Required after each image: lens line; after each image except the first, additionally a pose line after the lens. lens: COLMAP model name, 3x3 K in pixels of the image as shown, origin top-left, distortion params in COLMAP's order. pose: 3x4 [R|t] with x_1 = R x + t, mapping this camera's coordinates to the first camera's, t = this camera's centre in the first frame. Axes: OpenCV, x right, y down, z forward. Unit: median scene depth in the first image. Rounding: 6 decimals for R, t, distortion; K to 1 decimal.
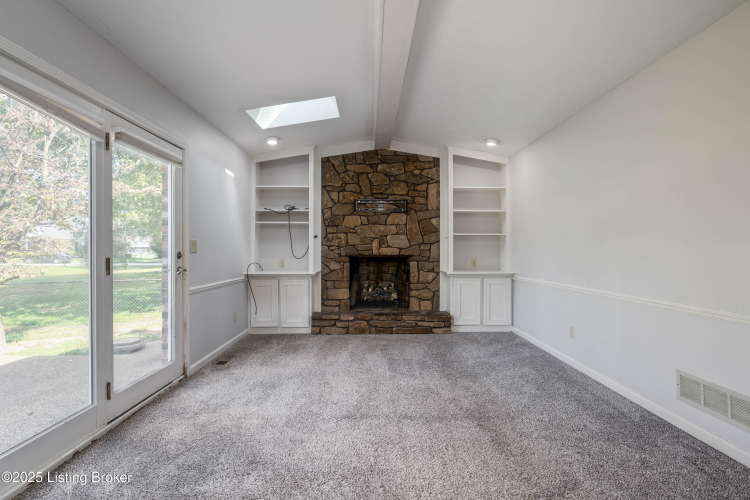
lens RADIAL K [[352.4, 0, 376.1], [0, 352.4, 251.9], [0, 0, 1]] dist [0.001936, 0.000479]
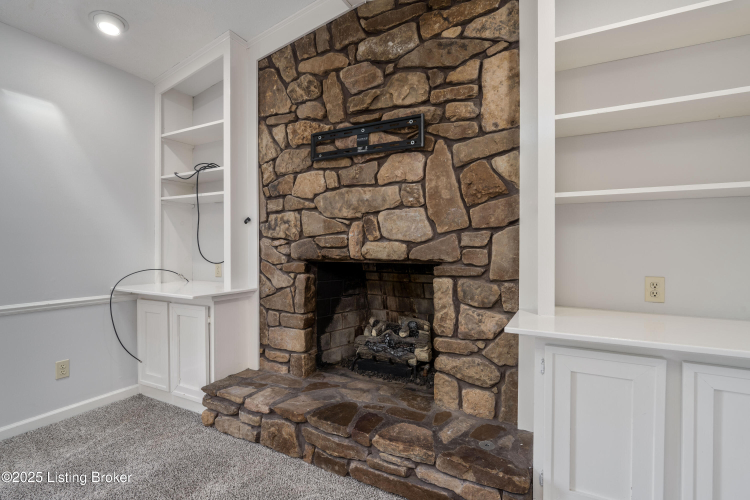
lens RADIAL K [[352.4, 0, 373.8], [0, 352.4, 249.0], [0, 0, 1]] dist [0.001936, 0.000479]
pose [[0.858204, 0.004394, -0.513290, 0.236987], [0.002442, 0.999917, 0.012643, -0.008170], [0.513303, -0.012104, 0.858122, 0.647104]]
